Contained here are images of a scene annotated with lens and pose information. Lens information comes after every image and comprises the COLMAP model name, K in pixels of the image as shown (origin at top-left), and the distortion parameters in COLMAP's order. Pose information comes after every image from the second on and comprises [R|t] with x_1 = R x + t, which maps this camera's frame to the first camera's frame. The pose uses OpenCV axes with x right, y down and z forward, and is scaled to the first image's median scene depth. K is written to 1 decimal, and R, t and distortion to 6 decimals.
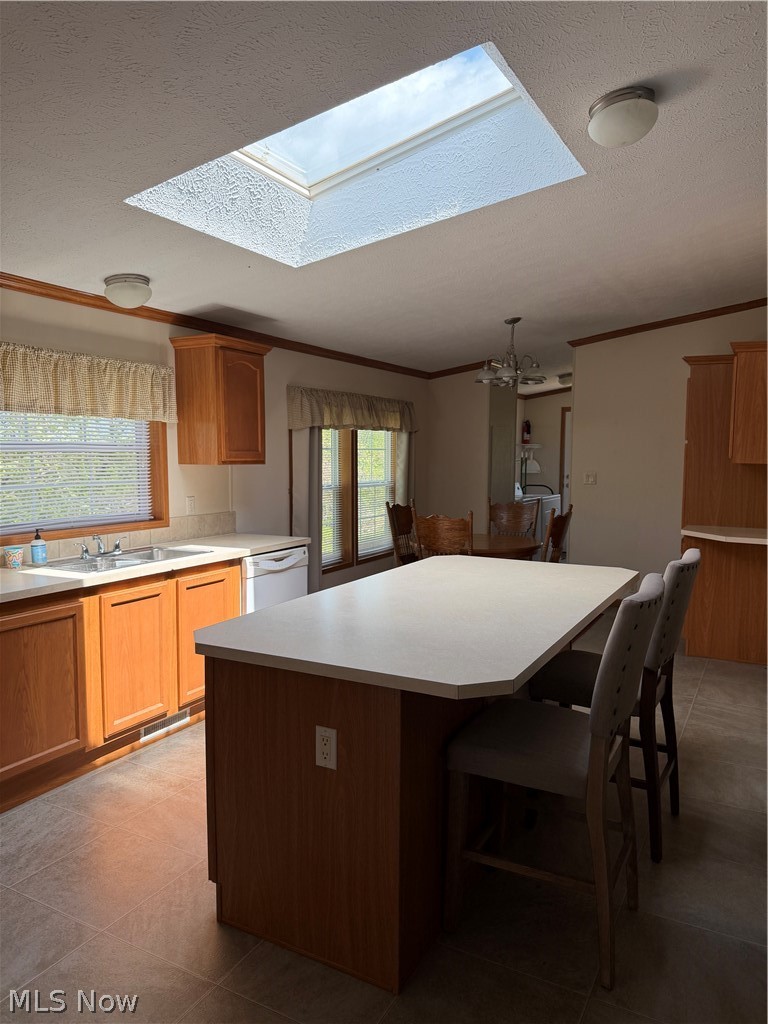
lens RADIAL K [[730.9, 0, 384.0], [0, 730.9, 512.0], [0, 0, 1]] dist [0.088148, -0.129993]
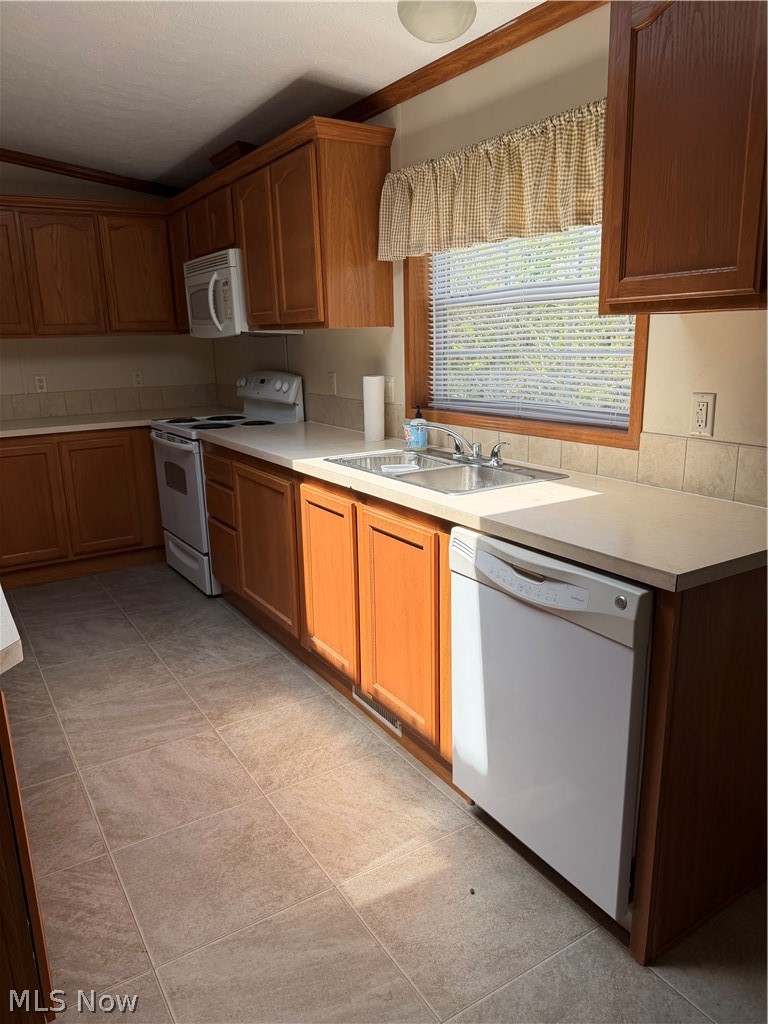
lens RADIAL K [[730.9, 0, 384.0], [0, 730.9, 512.0], [0, 0, 1]] dist [0.088148, -0.129993]
pose [[-0.500134, 0.210947, -0.839861, 0.199302], [-0.048565, 0.961516, 0.270423, -0.062275], [0.864585, 0.176036, -0.470642, 1.072183]]
